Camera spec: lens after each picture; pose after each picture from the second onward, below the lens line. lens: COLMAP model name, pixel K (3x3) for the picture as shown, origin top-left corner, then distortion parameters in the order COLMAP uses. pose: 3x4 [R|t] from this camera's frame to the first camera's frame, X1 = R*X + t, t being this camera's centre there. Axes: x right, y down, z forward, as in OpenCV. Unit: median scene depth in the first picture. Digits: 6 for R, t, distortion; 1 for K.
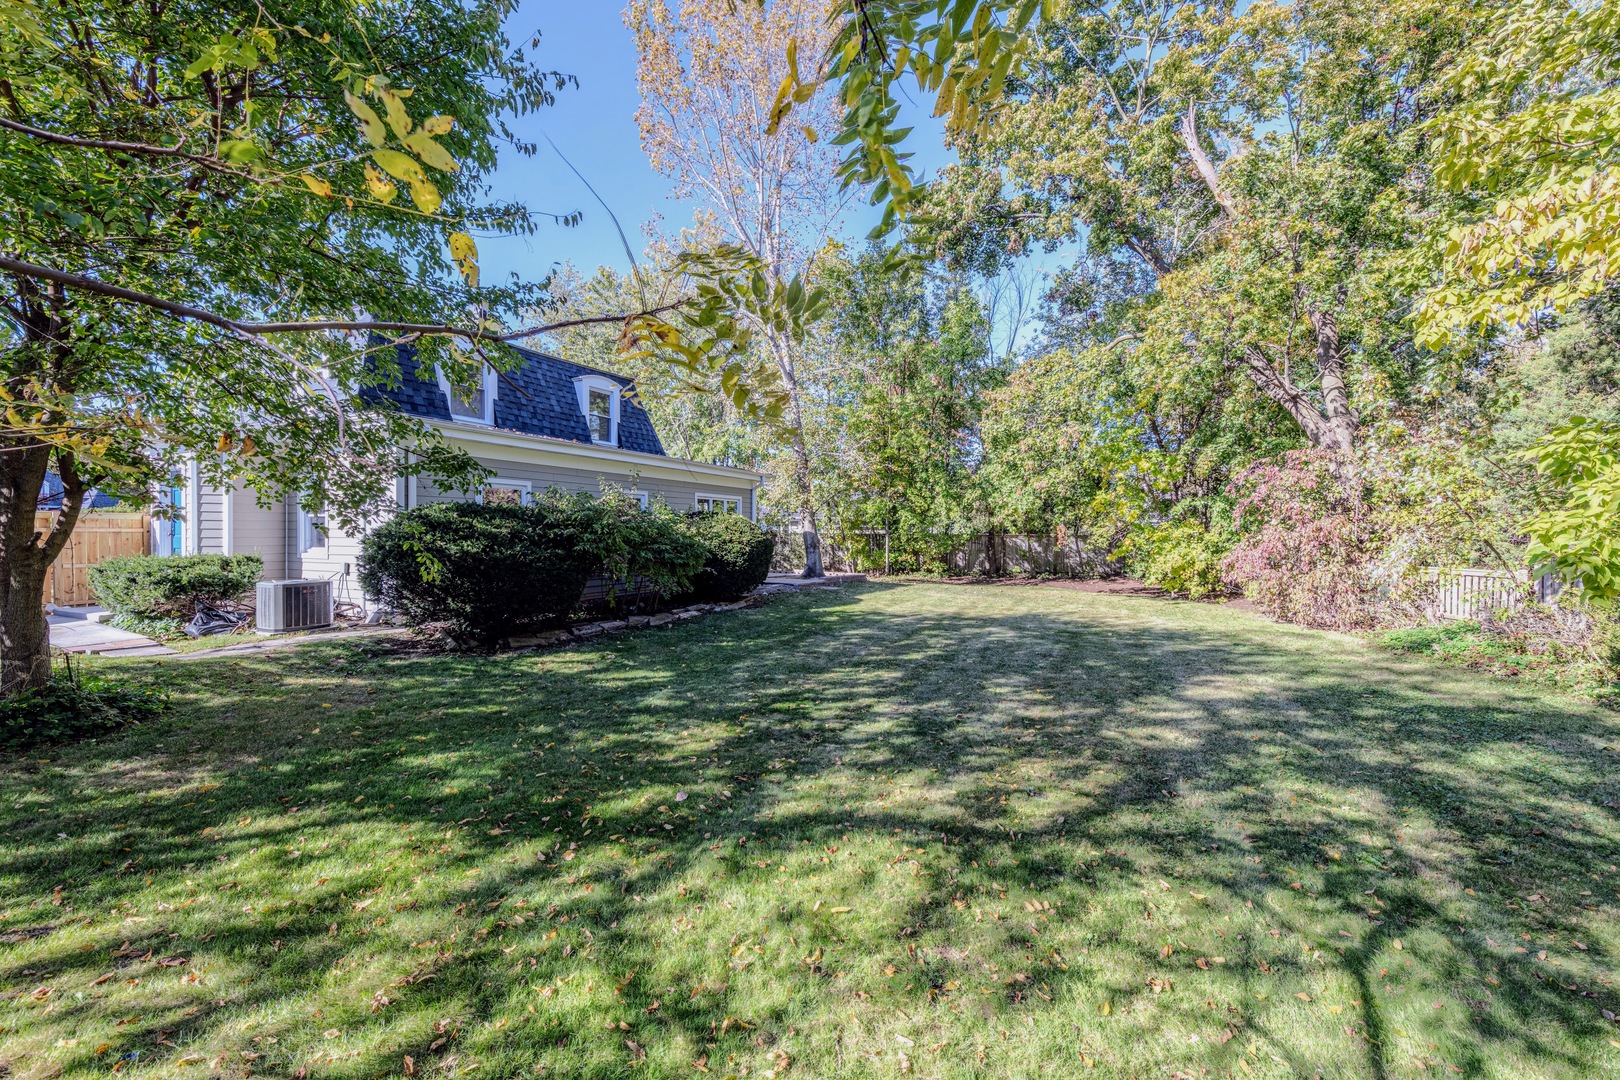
lens RADIAL K [[658.5, 0, 809.8], [0, 658.5, 536.9], [0, 0, 1]] dist [0.003208, -0.000128]
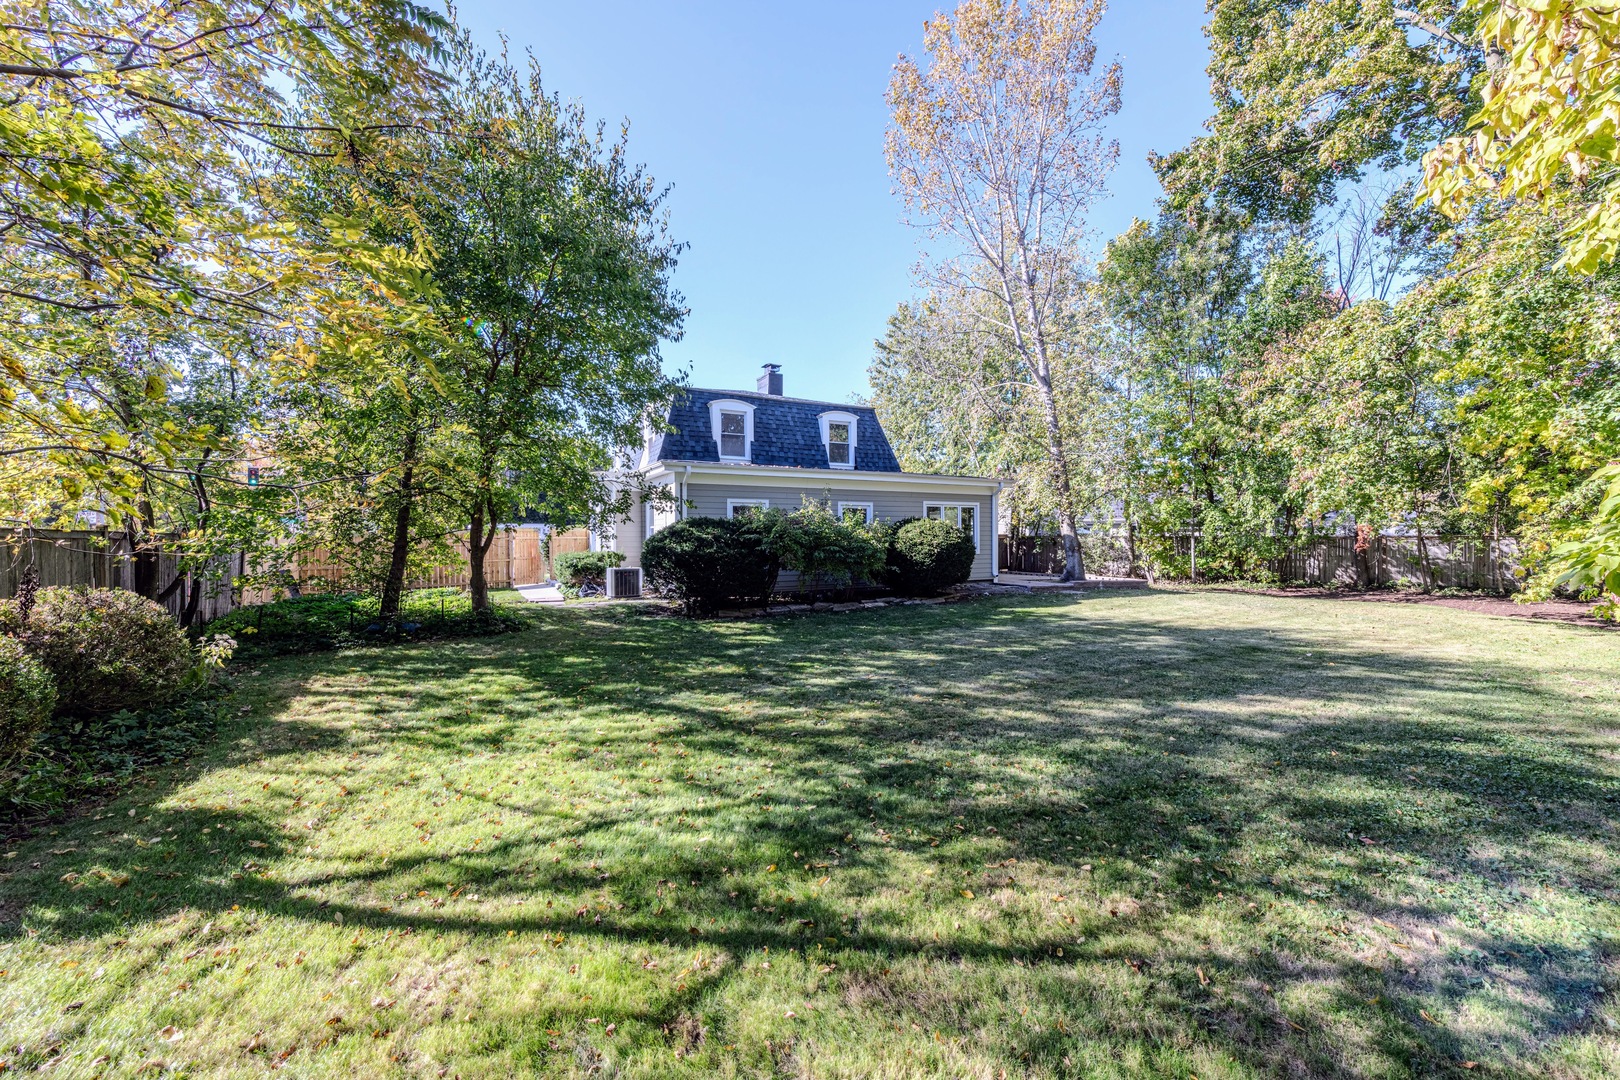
lens RADIAL K [[658.5, 0, 811.0], [0, 658.5, 544.3], [0, 0, 1]] dist [0.003208, -0.000128]
pose [[0.809268, -0.003728, -0.587427, 0.455247], [0.004867, 0.999988, 0.000360, 0.007040], [0.587419, -0.003150, 0.809277, -0.048590]]
